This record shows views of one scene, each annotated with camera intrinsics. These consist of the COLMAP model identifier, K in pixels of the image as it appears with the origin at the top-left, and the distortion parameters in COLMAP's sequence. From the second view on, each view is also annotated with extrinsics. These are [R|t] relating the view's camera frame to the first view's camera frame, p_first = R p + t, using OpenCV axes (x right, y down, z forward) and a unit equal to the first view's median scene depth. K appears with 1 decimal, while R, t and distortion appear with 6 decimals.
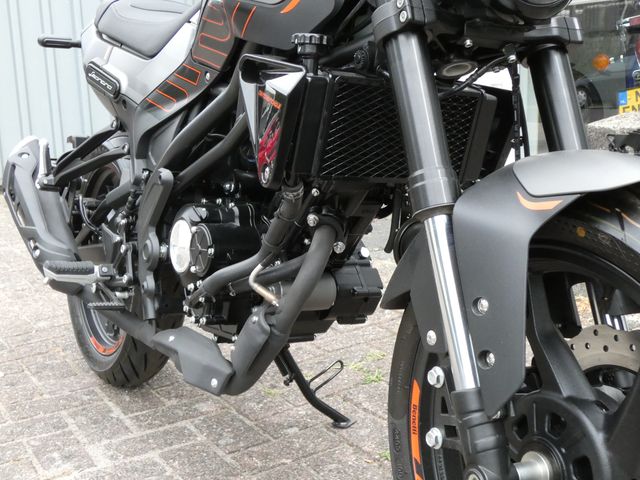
lens RADIAL K [[893.1, 0, 320.0], [0, 893.1, 240.0], [0, 0, 1]] dist [0.005386, -0.083132]
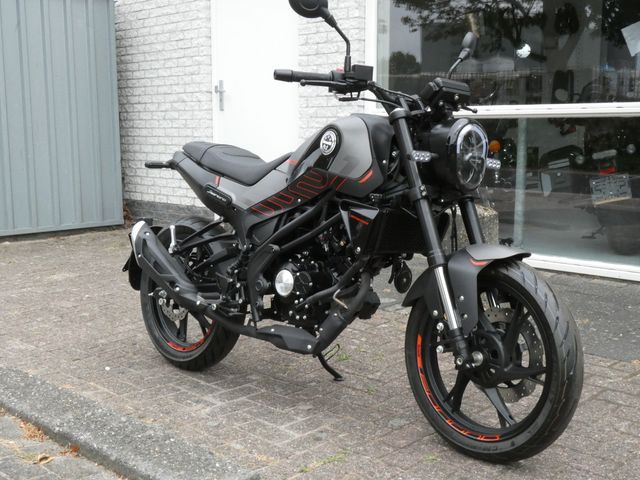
lens RADIAL K [[893.1, 0, 320.0], [0, 893.1, 240.0], [0, 0, 1]] dist [0.005386, -0.083132]
pose [[0.974402, -0.005184, 0.224753, -0.582666], [0.016970, 0.998578, -0.050541, 0.014934], [-0.224172, 0.053061, 0.973104, -1.100494]]
